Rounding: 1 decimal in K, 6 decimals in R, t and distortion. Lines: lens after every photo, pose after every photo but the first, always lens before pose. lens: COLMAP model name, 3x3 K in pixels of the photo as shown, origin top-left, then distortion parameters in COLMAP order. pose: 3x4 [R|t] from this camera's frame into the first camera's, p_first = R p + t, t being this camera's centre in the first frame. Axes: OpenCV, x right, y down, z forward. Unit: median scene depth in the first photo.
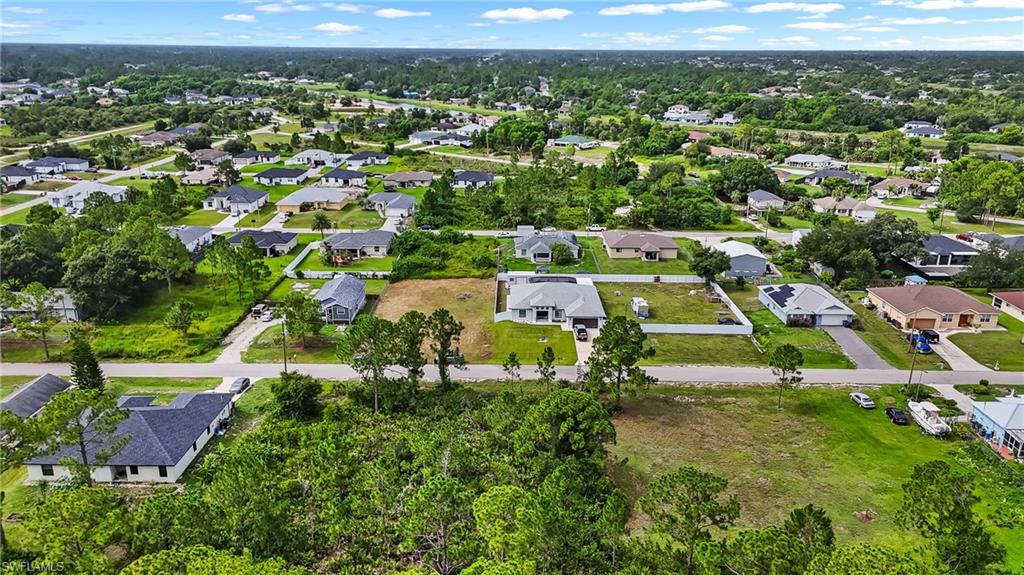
lens RADIAL K [[761.9, 0, 512.0], [0, 761.9, 287.5], [0, 0, 1]] dist [0.065215, -0.051538]
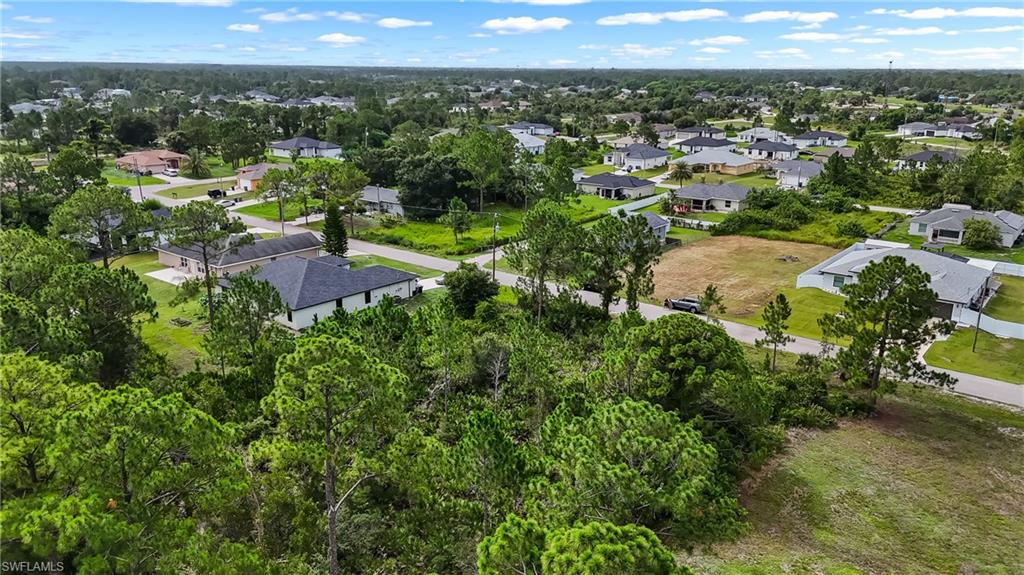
lens RADIAL K [[761.9, 0, 512.0], [0, 761.9, 287.5], [0, 0, 1]] dist [0.065215, -0.051538]
pose [[0.778179, 0.170326, -0.604505, 0.162975], [-0.190263, 0.981226, 0.031546, 0.058230], [0.598529, 0.090467, 0.795977, 0.198183]]
